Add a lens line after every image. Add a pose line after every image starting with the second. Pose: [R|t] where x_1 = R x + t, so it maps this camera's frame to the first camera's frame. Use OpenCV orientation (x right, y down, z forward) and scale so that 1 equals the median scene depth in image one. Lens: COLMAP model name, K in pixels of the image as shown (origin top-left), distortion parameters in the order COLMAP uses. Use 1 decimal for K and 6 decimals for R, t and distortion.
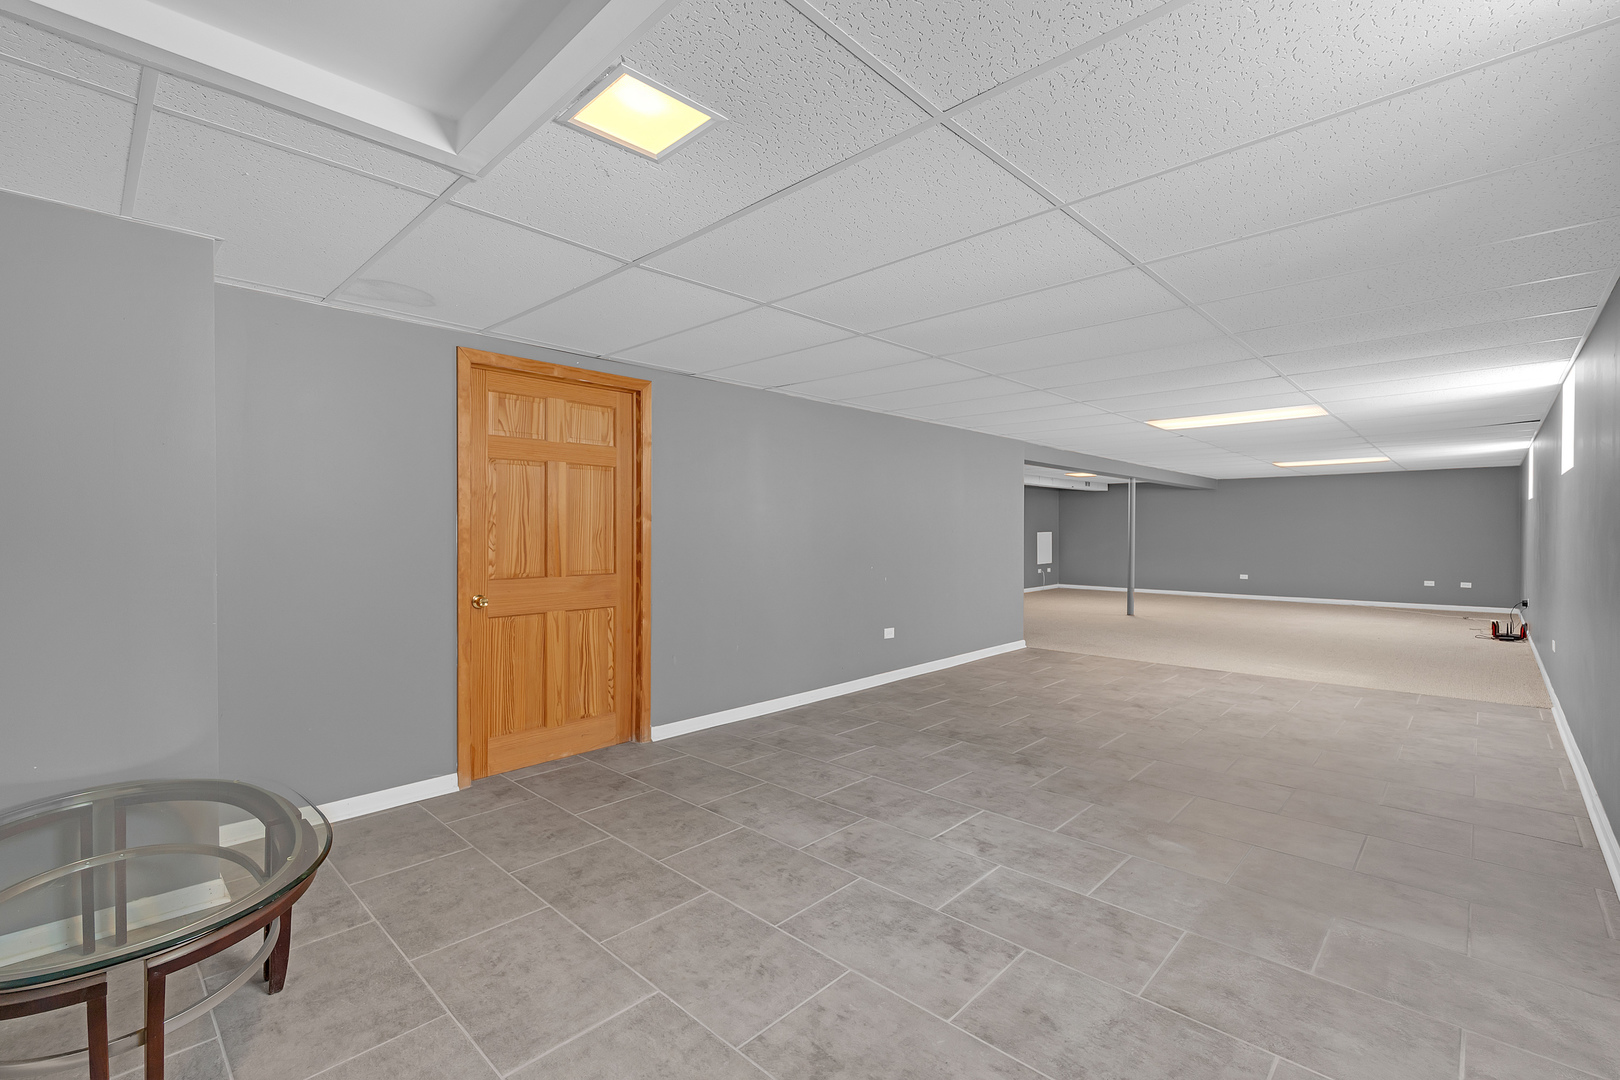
lens RADIAL K [[712.0, 0, 802.9], [0, 712.0, 534.9], [0, 0, 1]] dist [-0.002337, 0.000995]
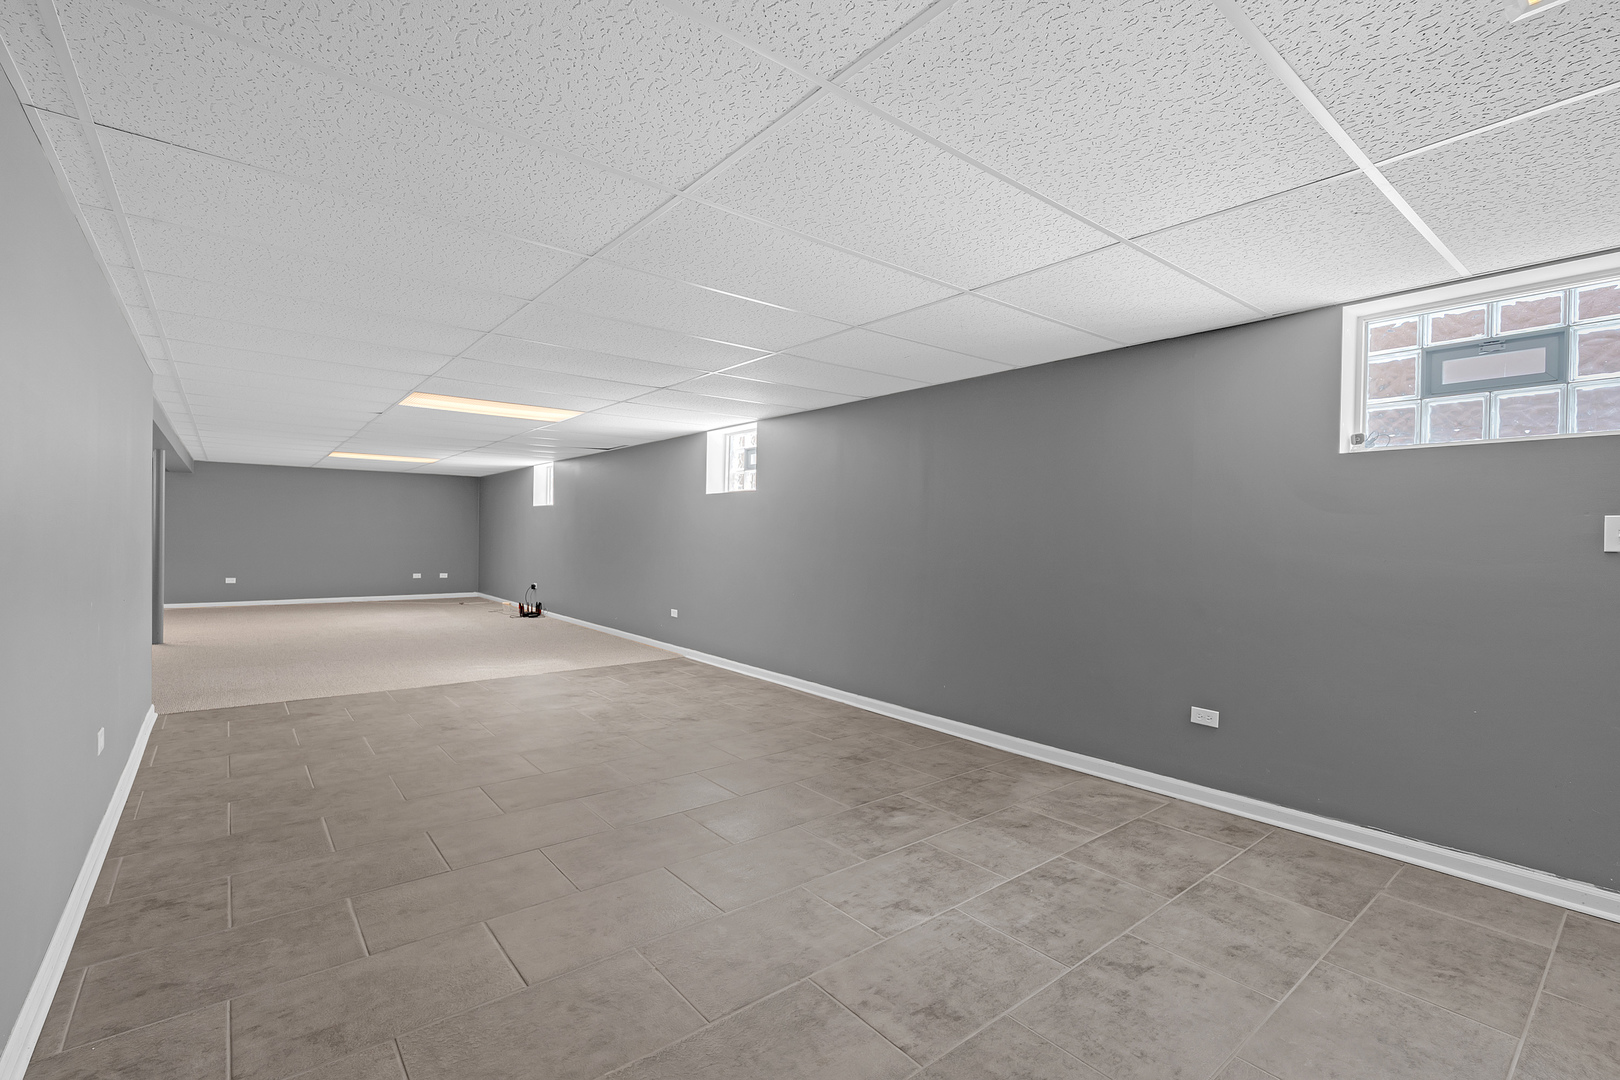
lens RADIAL K [[712.0, 0, 812.8], [0, 712.0, 540.9], [0, 0, 1]] dist [-0.002337, 0.000995]
pose [[0.121573, -0.004660, 0.992572, -0.703441], [-0.012349, 0.999904, 0.006207, -0.004866], [-0.992506, -0.013012, 0.121503, 1.181613]]
